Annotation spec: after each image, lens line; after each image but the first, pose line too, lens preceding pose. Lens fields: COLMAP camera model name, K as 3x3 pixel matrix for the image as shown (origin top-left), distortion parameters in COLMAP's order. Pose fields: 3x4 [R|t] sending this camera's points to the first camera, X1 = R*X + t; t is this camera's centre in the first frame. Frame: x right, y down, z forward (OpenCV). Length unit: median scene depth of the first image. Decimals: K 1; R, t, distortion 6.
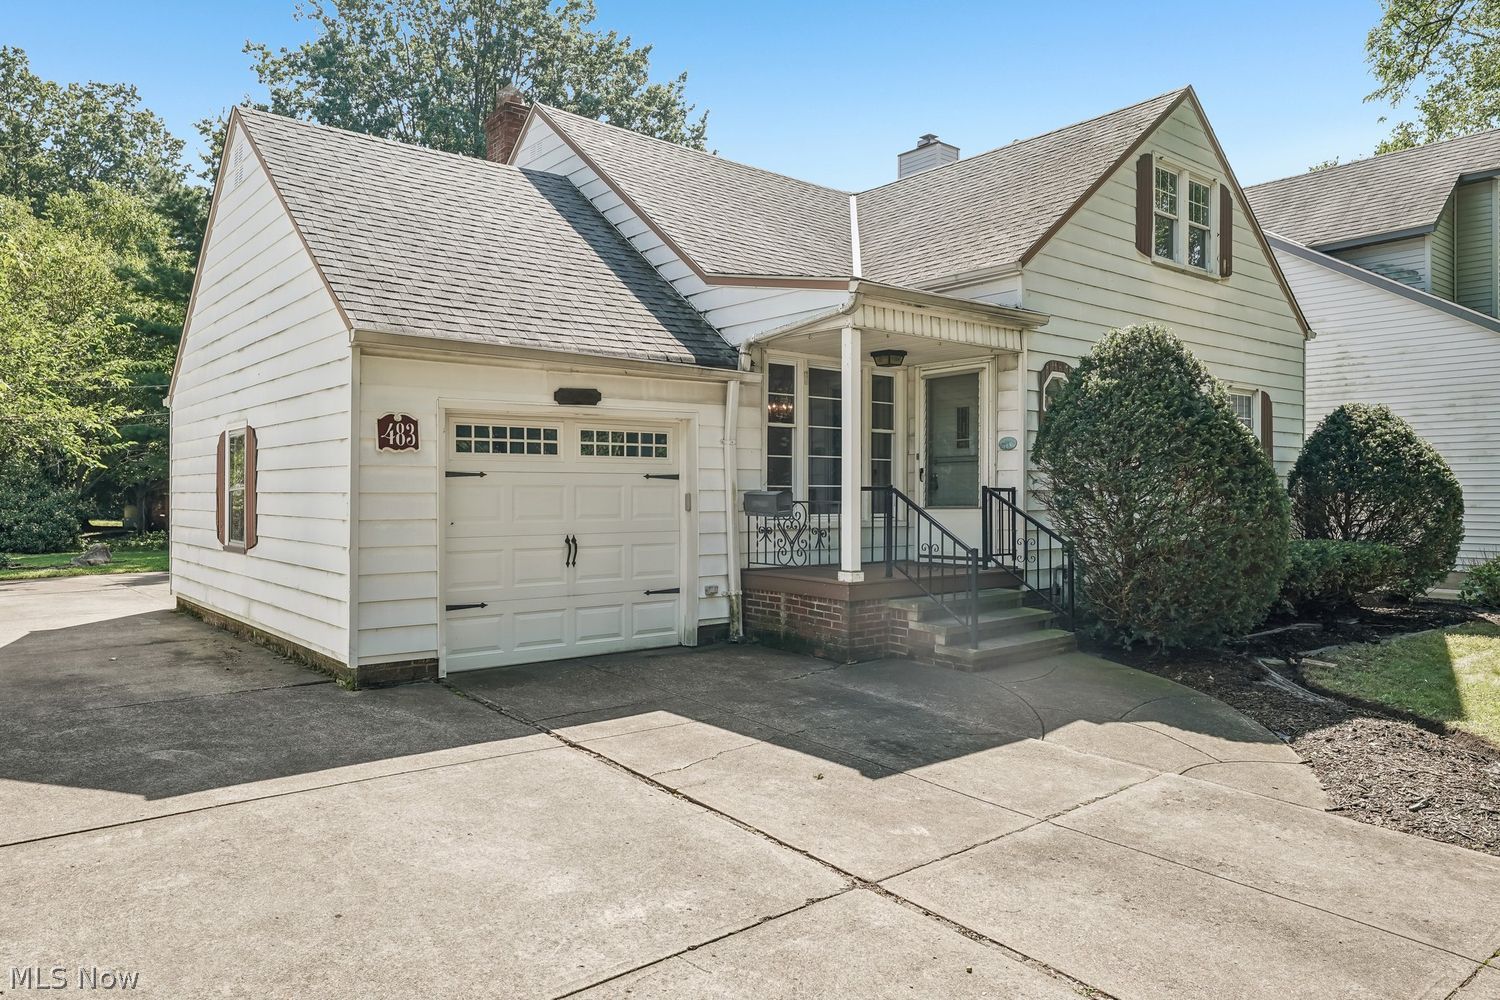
lens RADIAL K [[1006.1, 0, 749.8], [0, 1006.1, 497.5], [0, 0, 1]] dist [0.008165, 0.001526]
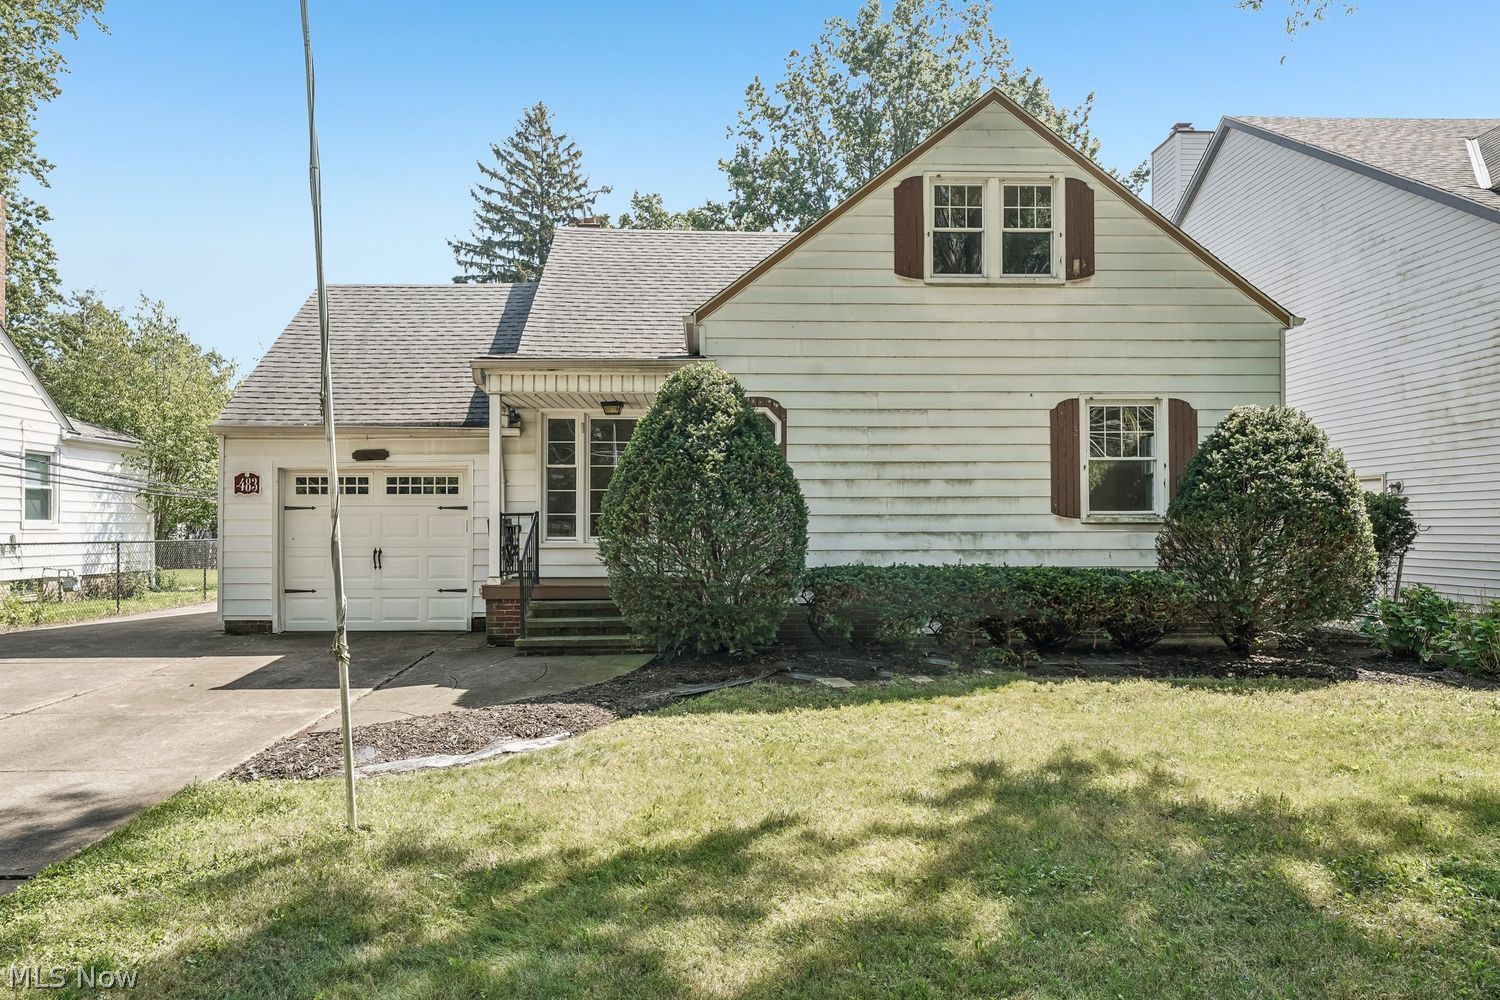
lens RADIAL K [[1006.1, 0, 742.2], [0, 1006.1, 531.4], [0, 0, 1]] dist [0.008165, 0.001526]
pose [[0.795675, -0.002307, -0.605719, 1.109030], [-0.001293, 0.999984, -0.005506, 0.019433], [0.605722, 0.005164, 0.795659, 0.138734]]
